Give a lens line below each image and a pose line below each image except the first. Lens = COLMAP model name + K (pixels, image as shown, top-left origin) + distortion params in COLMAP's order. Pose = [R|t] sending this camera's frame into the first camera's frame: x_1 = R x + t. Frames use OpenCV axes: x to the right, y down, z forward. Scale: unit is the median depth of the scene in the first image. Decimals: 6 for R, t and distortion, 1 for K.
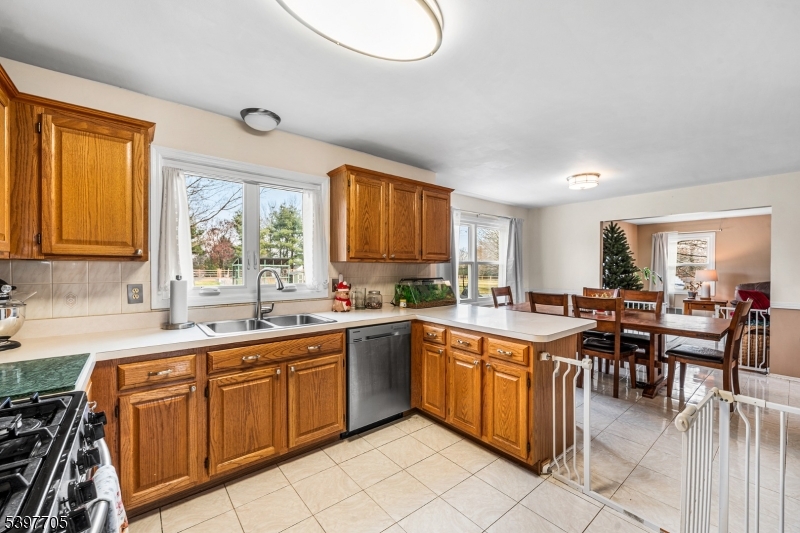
lens RADIAL K [[326.0, 0, 394.0], [0, 326.0, 269.0], [0, 0, 1]] dist [0.000180, 0.000613]
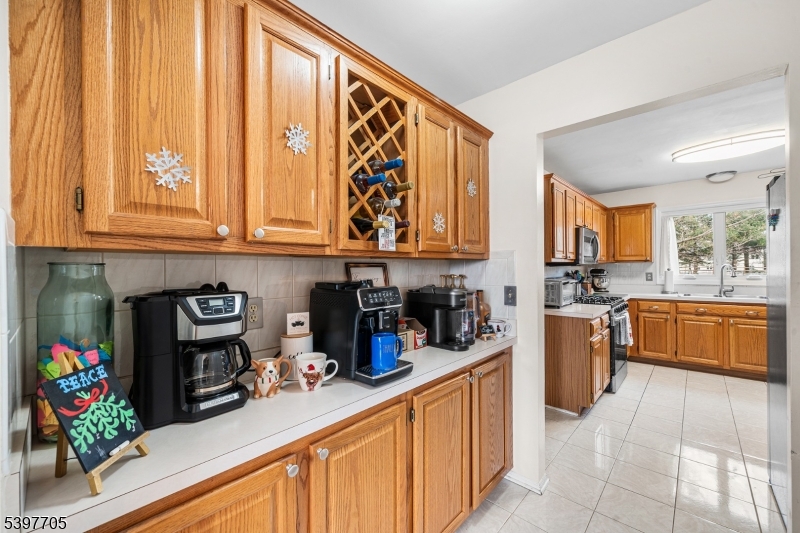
lens RADIAL K [[326.0, 0, 393.4], [0, 326.0, 267.7], [0, 0, 1]] dist [0.000180, 0.000613]
pose [[0.135840, -0.007547, -0.990702, 1.216709], [0.002675, 0.999970, -0.007251, 0.026004], [0.990727, -0.001665, 0.135856, -1.070188]]
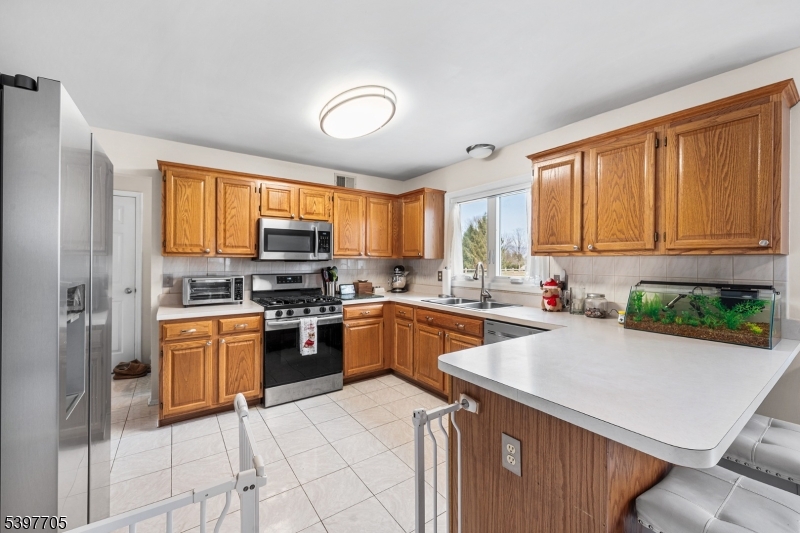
lens RADIAL K [[326.0, 0, 400.4], [0, 326.0, 263.0], [0, 0, 1]] dist [0.000180, 0.000613]
pose [[-0.059936, 0.002435, -0.998199, 1.110470], [-0.010840, 0.999936, 0.003090, -0.001708], [0.998143, 0.011006, -0.059905, 0.912583]]
